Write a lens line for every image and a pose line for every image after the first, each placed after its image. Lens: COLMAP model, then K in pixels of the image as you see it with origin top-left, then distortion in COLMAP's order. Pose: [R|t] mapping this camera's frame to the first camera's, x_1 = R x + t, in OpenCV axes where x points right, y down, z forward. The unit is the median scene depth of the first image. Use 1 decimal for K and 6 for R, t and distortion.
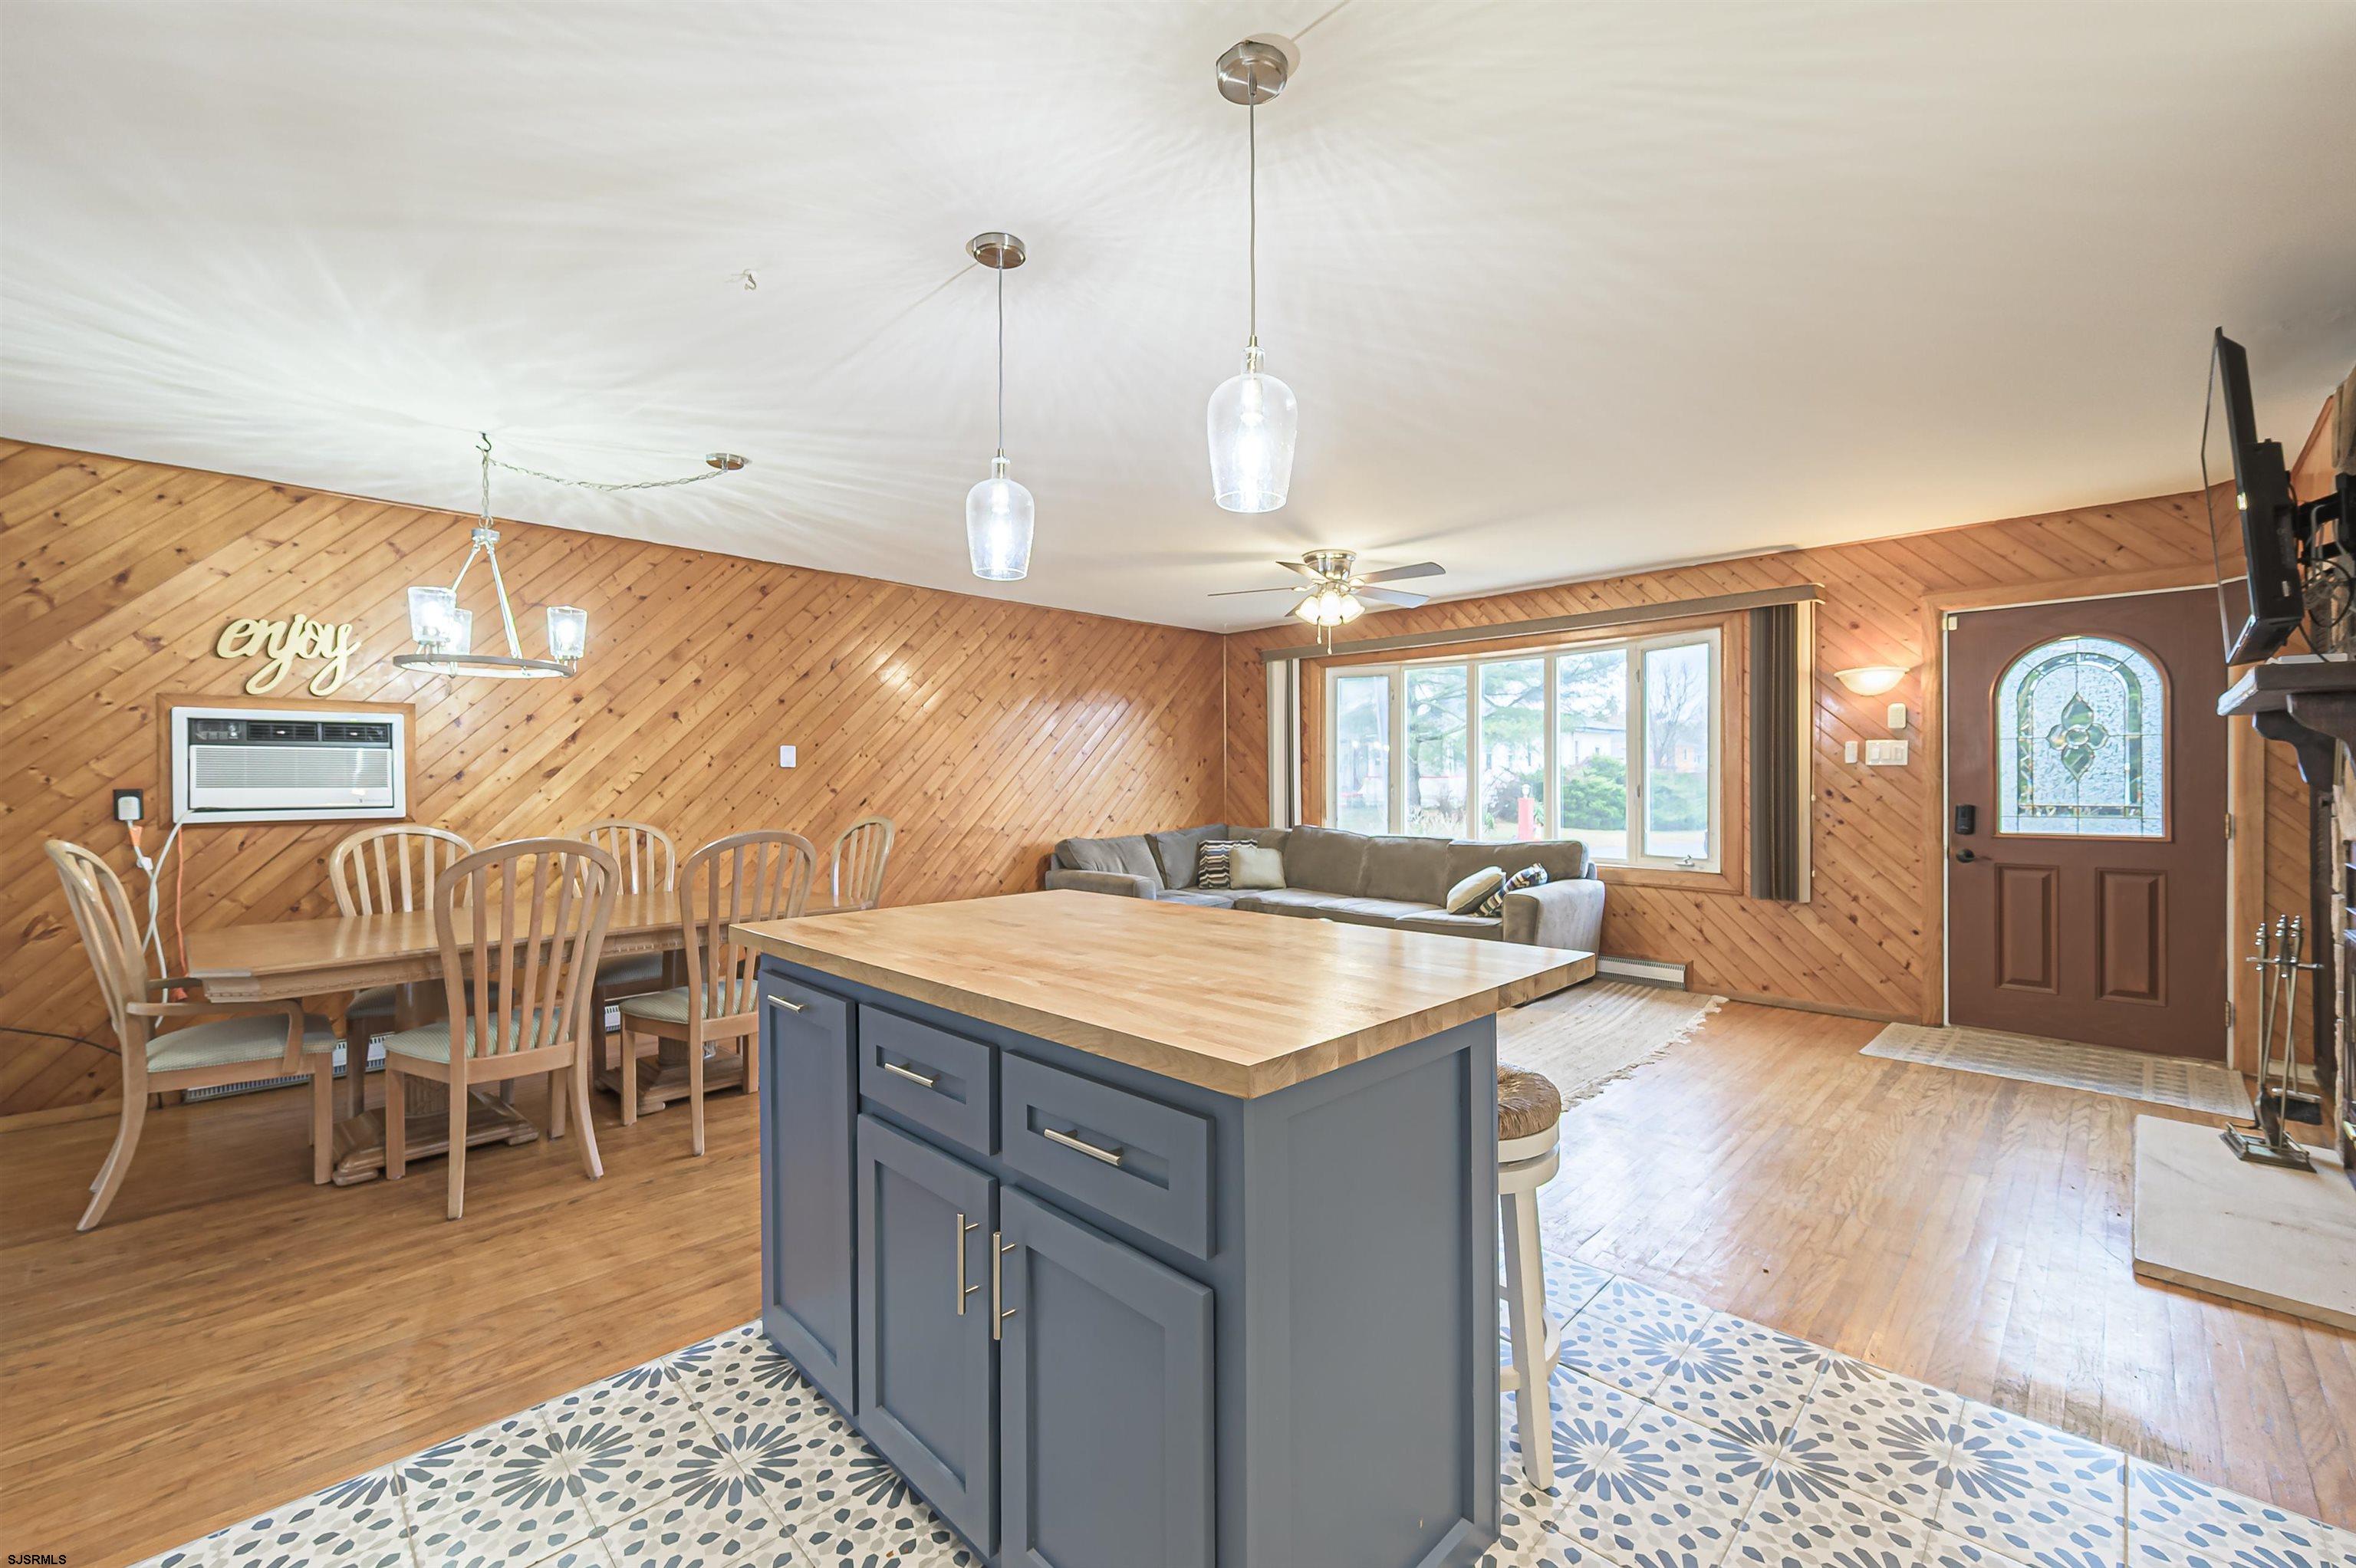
lens RADIAL K [[929.3, 0, 1175.1], [0, 929.3, 784.5], [0, 0, 1]] dist [0.000349, -0.000322]
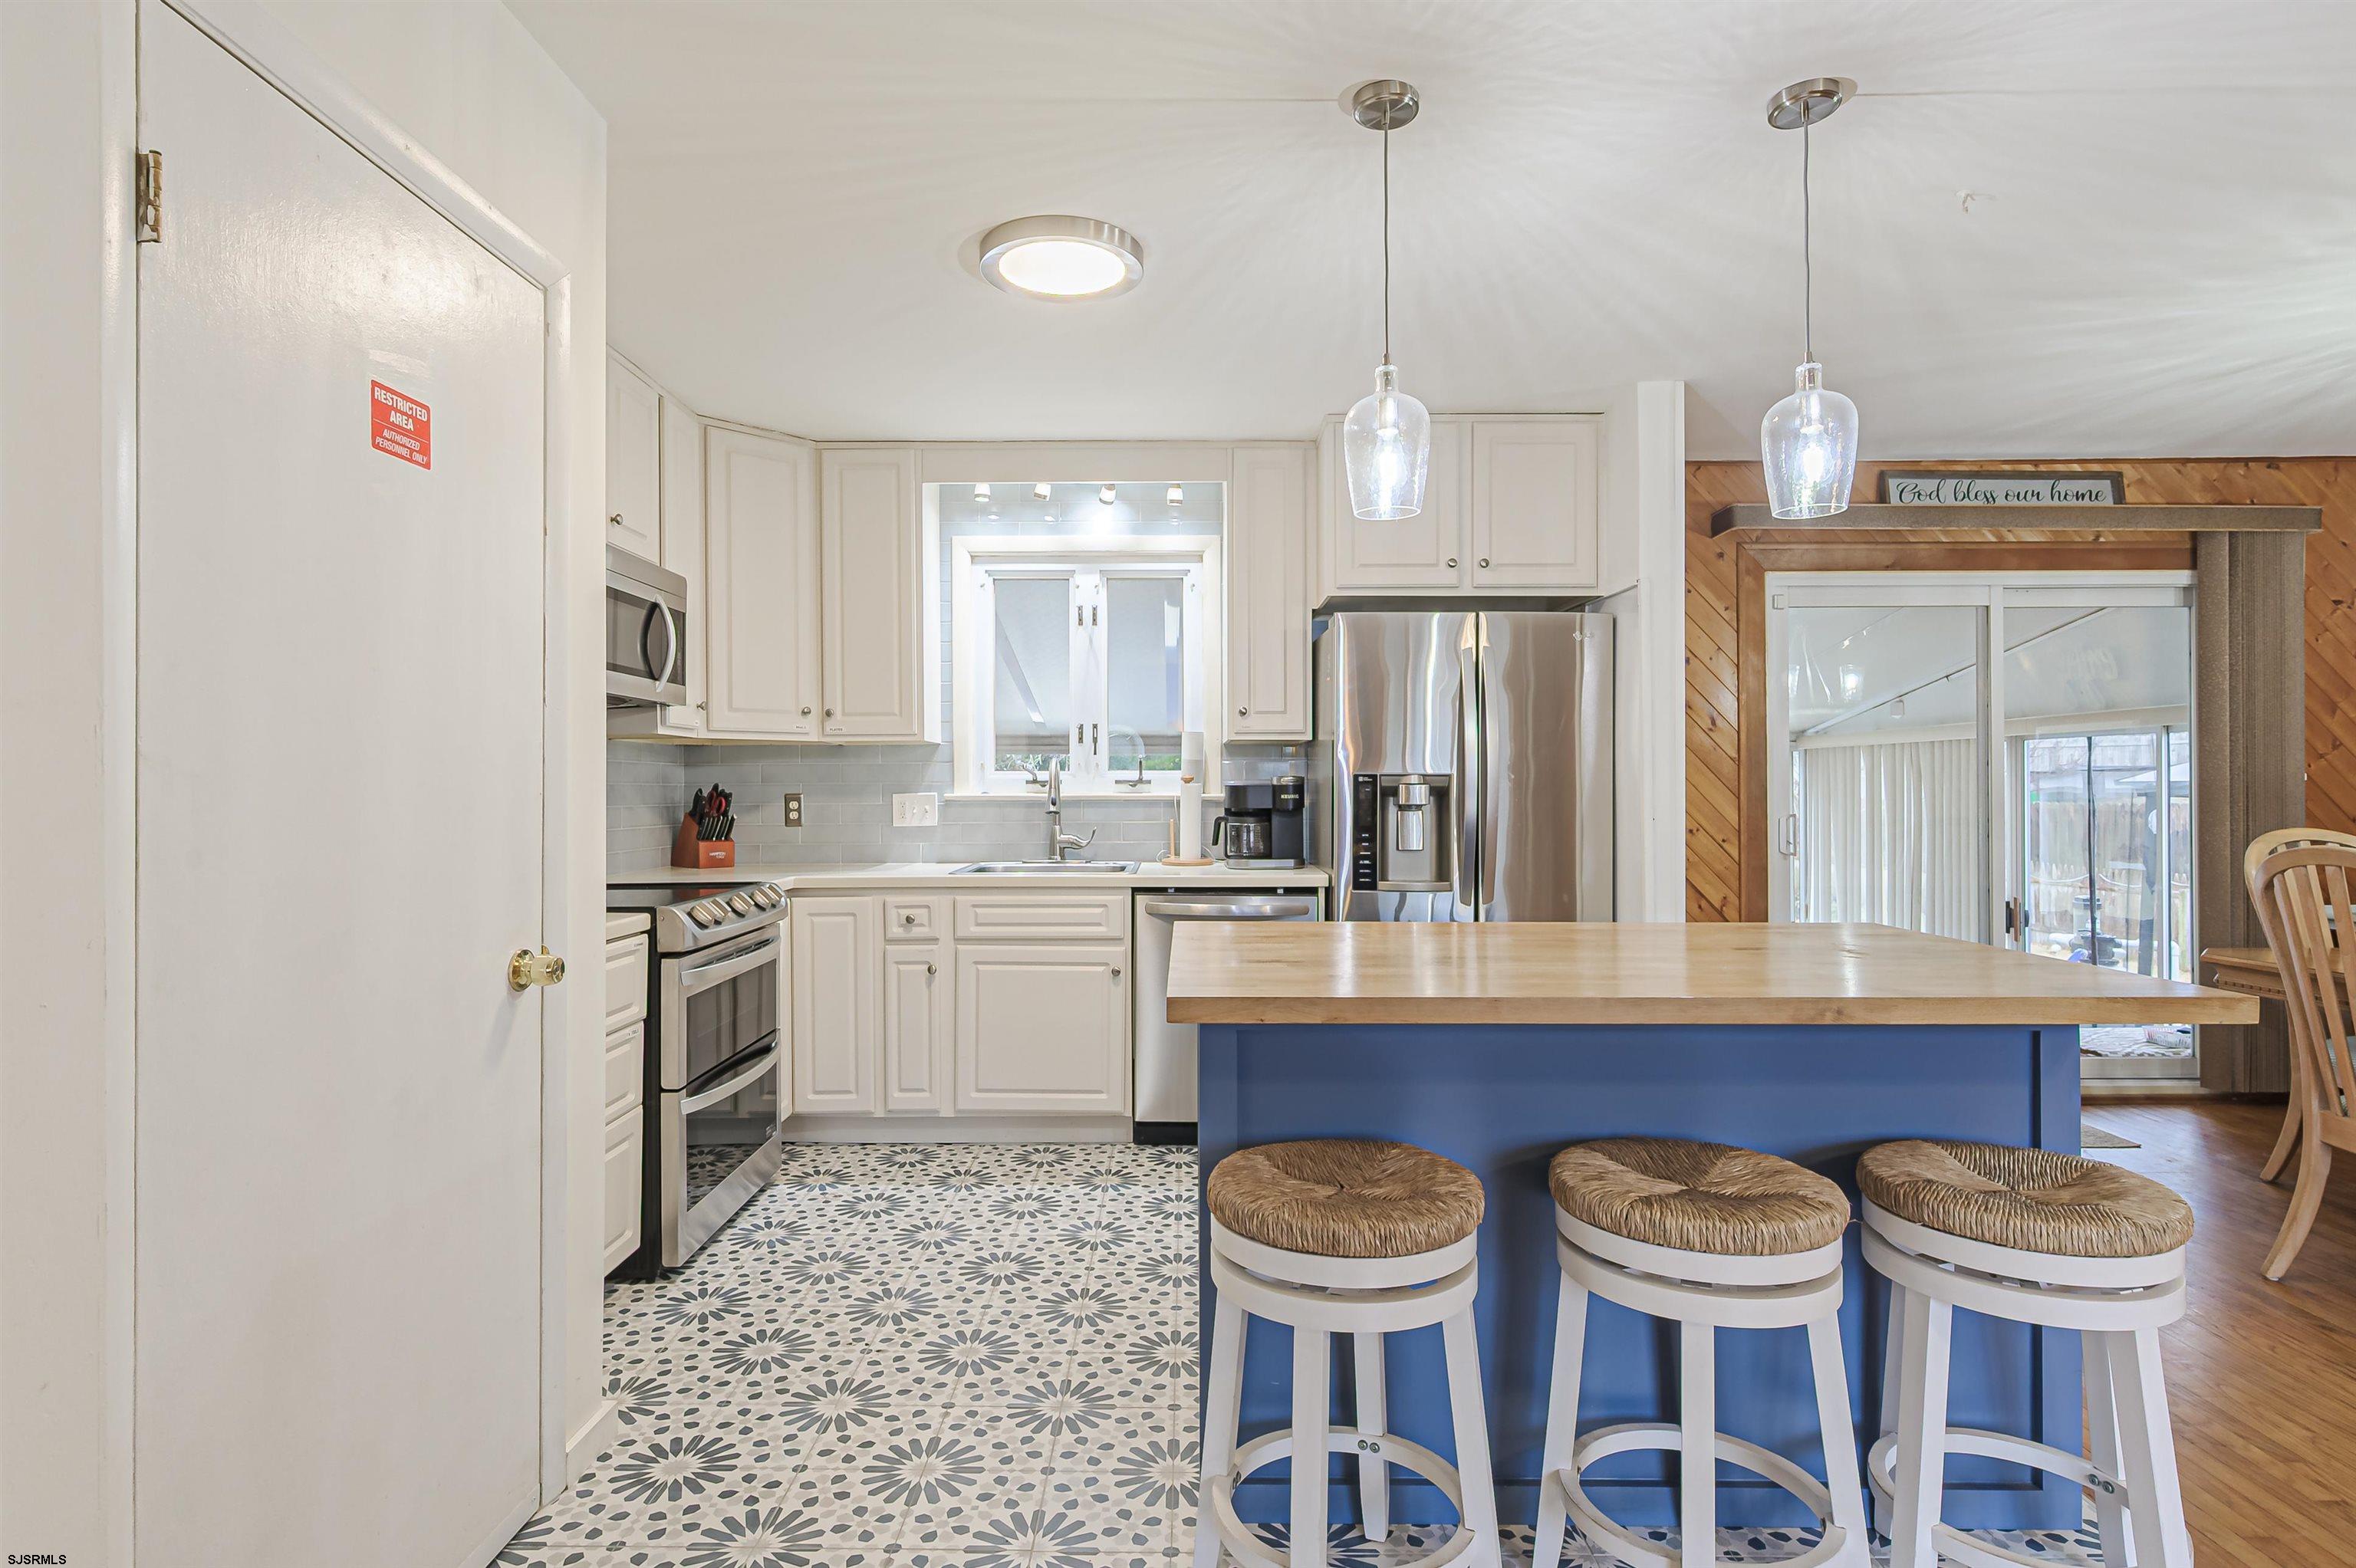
lens RADIAL K [[1192.1, 0, 1175.1], [0, 1192.1, 783.8], [0, 0, 1]] dist [0.000215, 0.000651]
pose [[-0.714791, 0.003816, -0.699328, 0.492507], [0.005835, 0.999983, -0.000507, -0.000040], [0.699314, -0.004443, -0.714801, 0.733431]]
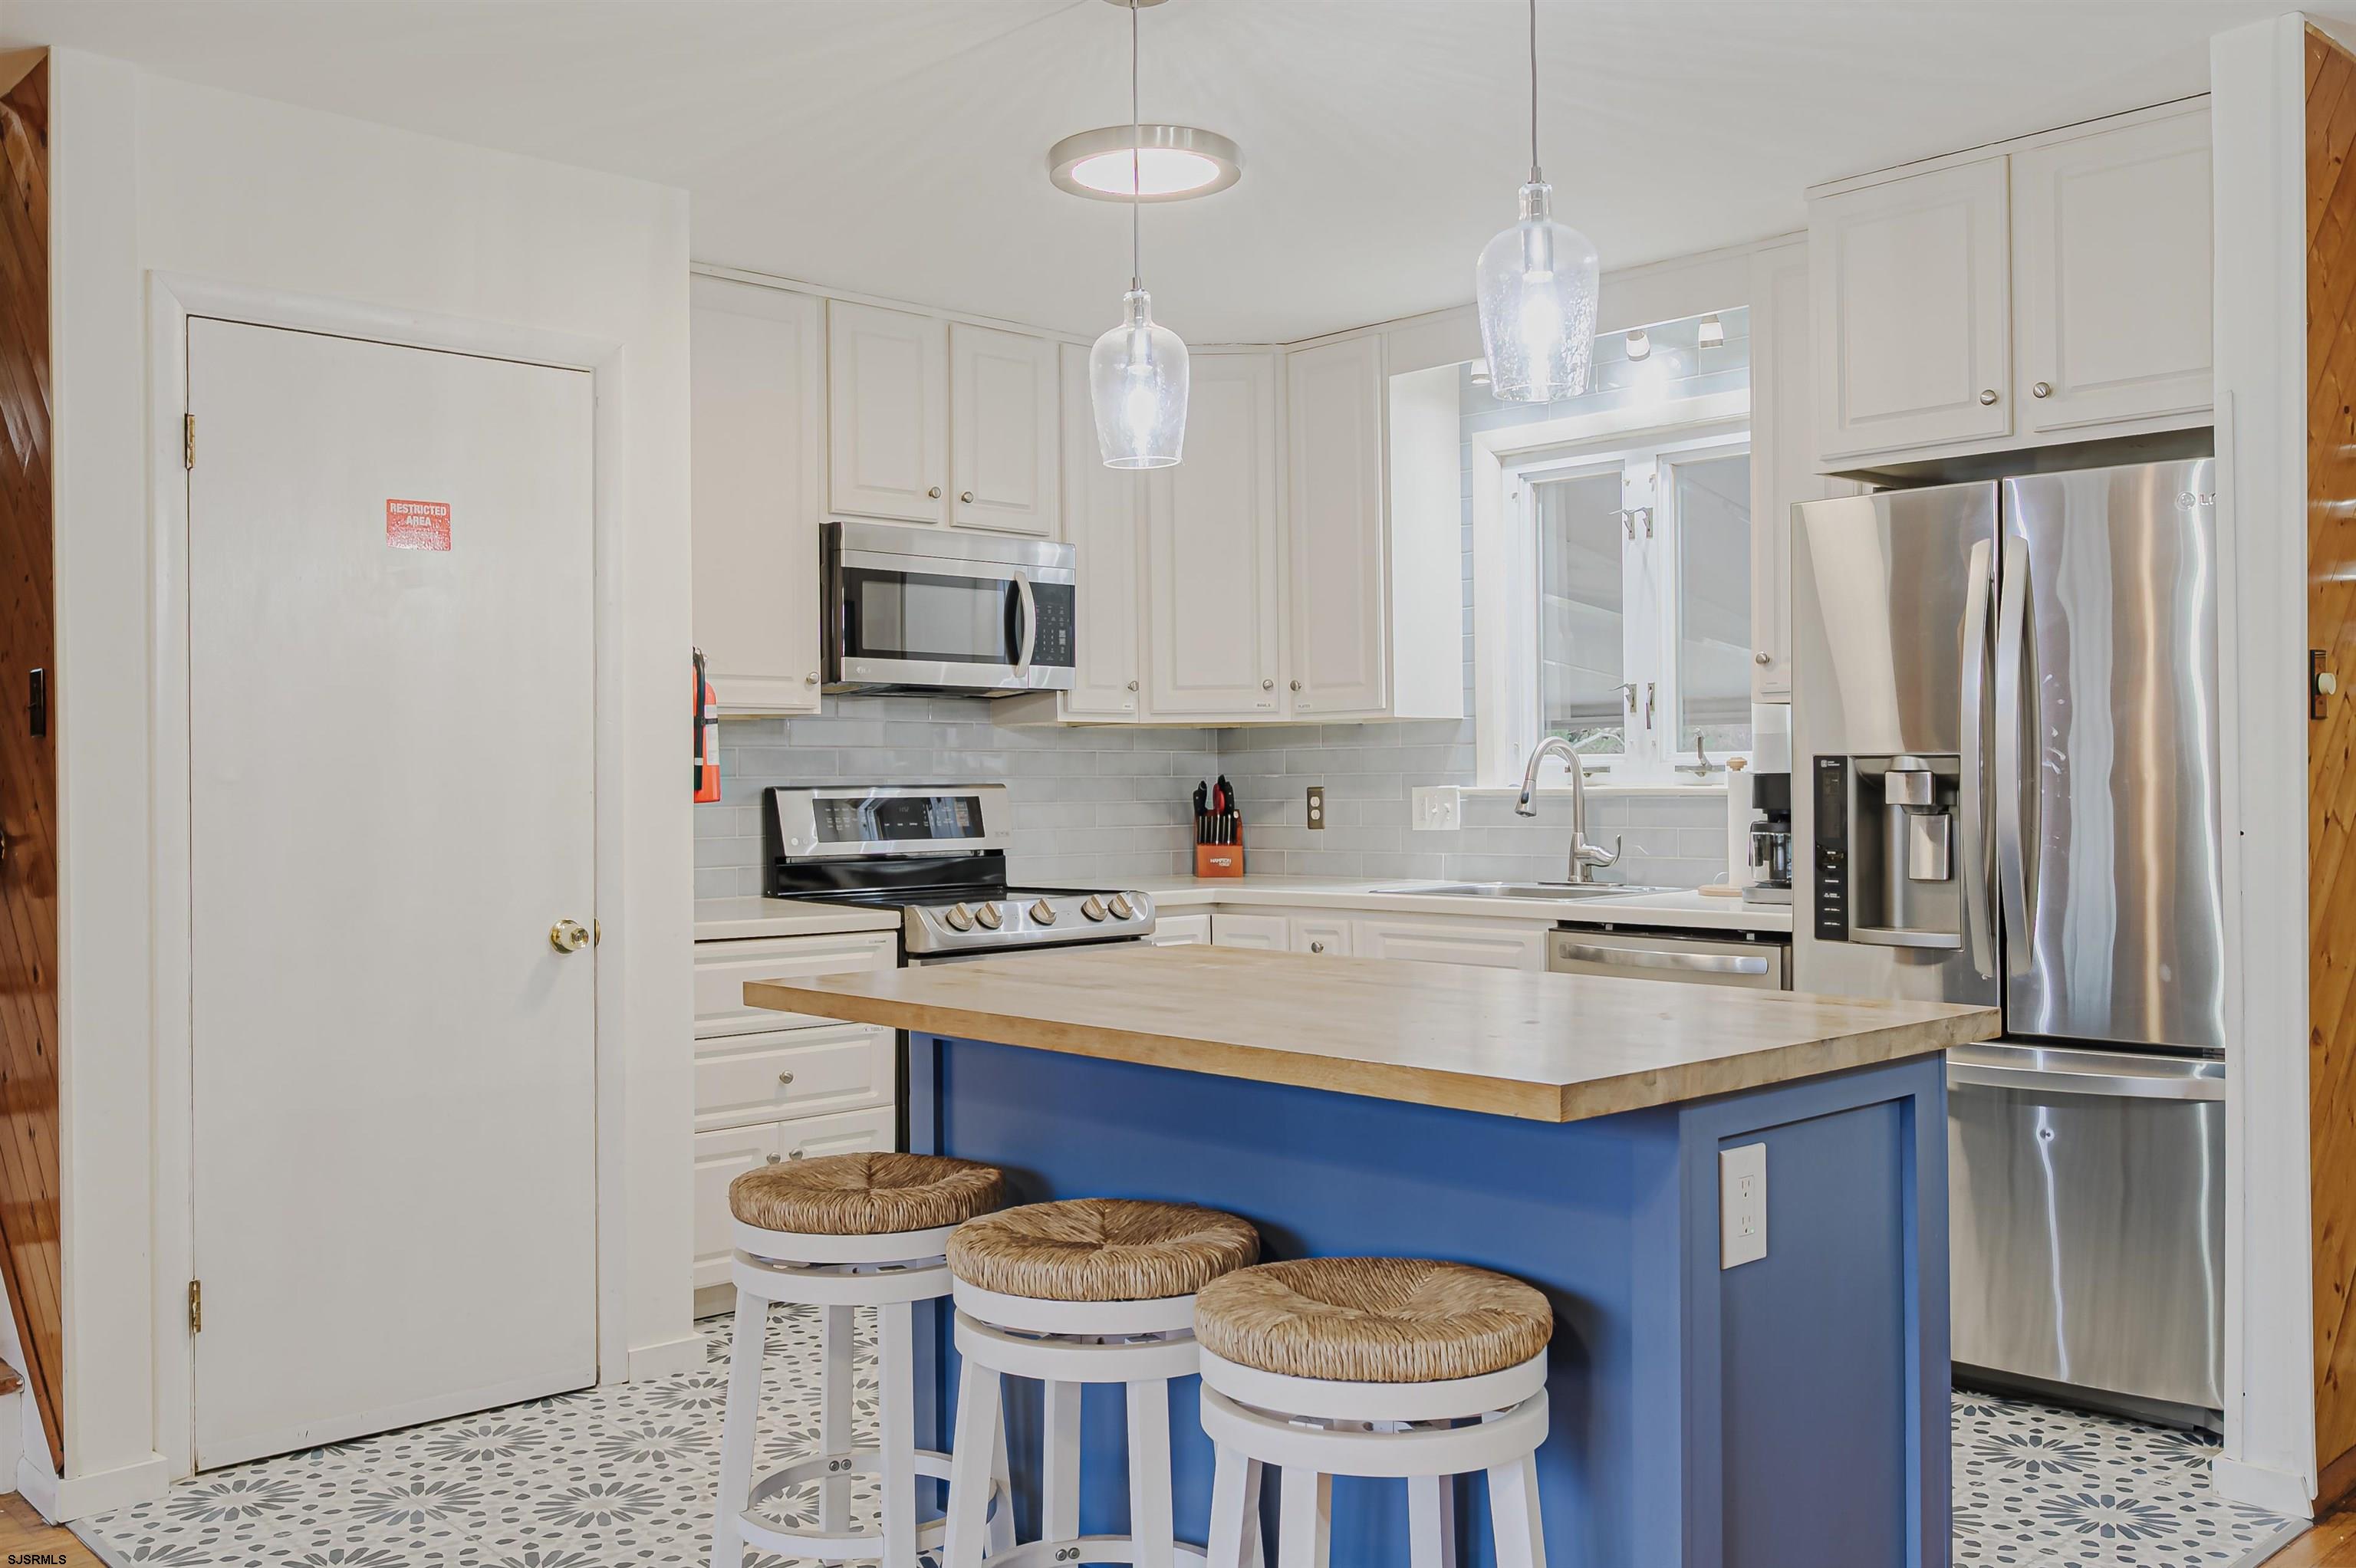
lens RADIAL K [[2047.6, 0, 1167.7], [0, 2047.6, 778.0], [0, 0, 1]] dist [-0.005884, -0.000668]
pose [[-0.999147, 0.013407, 0.039066, -0.005365], [0.013361, 0.999910, -0.001453, 0.000775], [-0.039082, -0.000930, -0.999236, 1.216645]]
